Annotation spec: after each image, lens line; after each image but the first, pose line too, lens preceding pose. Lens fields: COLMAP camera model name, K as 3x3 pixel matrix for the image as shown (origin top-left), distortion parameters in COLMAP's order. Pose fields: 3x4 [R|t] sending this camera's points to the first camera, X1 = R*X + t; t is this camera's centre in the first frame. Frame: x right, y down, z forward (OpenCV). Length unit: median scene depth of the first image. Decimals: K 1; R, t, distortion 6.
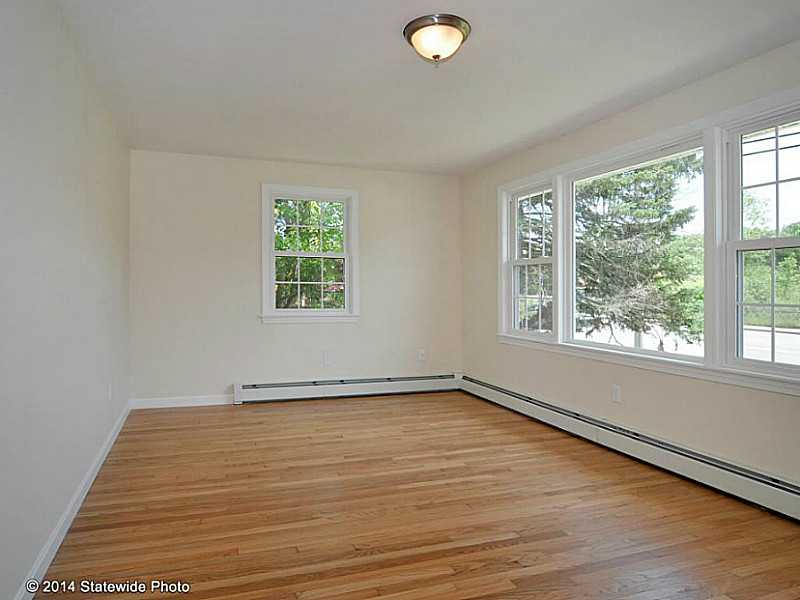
lens RADIAL K [[530.8, 0, 369.8], [0, 530.8, 282.4], [0, 0, 1]] dist [-0.005075, -0.003341]
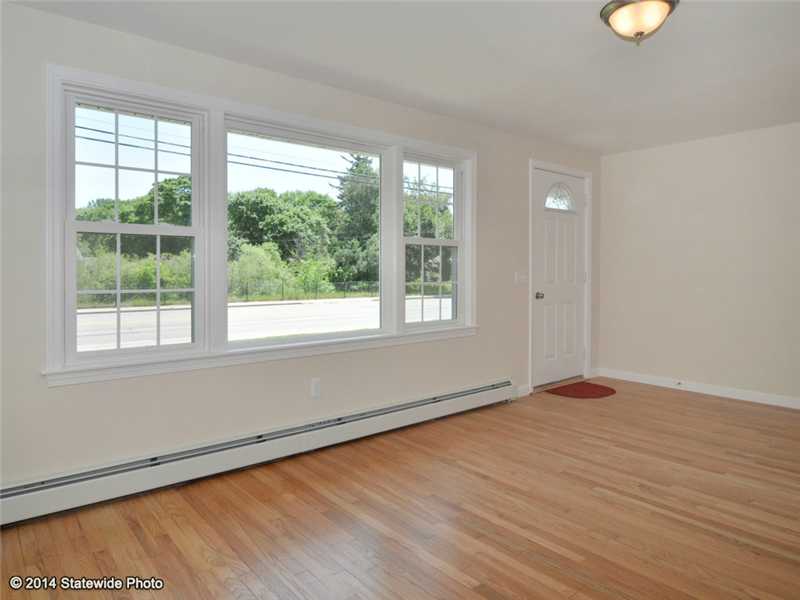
lens RADIAL K [[721.3, 0, 88.6], [0, 721.3, 274.0], [0, 0, 1]] dist [0.000048, -0.007862]
pose [[-0.341605, -0.015930, 0.939709, -0.446529], [-0.015157, 0.999820, 0.011439, 0.005740], [-0.939722, -0.010336, -0.341785, 1.418158]]
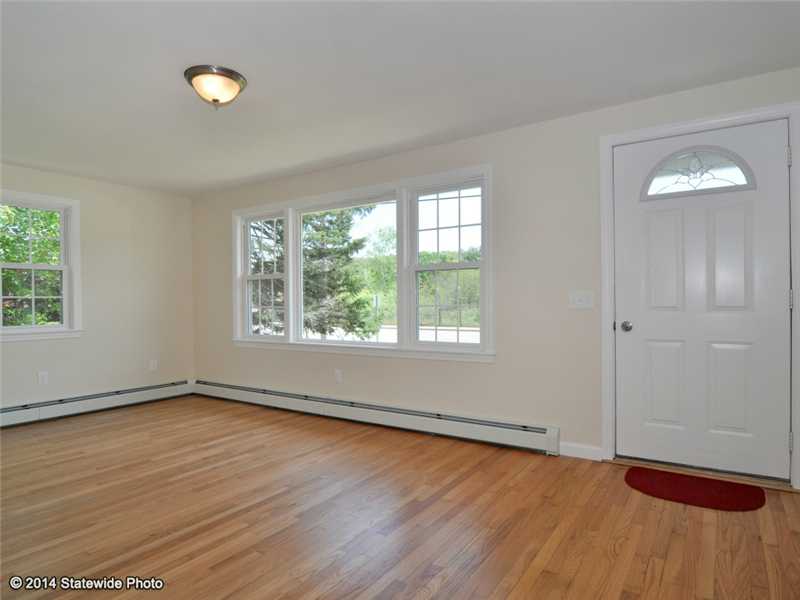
lens RADIAL K [[485.8, 0, 384.8], [0, 485.8, 301.5], [0, 0, 1]] dist [-0.006165, -0.003121]
pose [[0.814942, -0.016309, 0.579313, -0.114671], [0.010491, 0.999855, 0.013390, 0.004942], [-0.579447, -0.004834, 0.814996, -0.055815]]
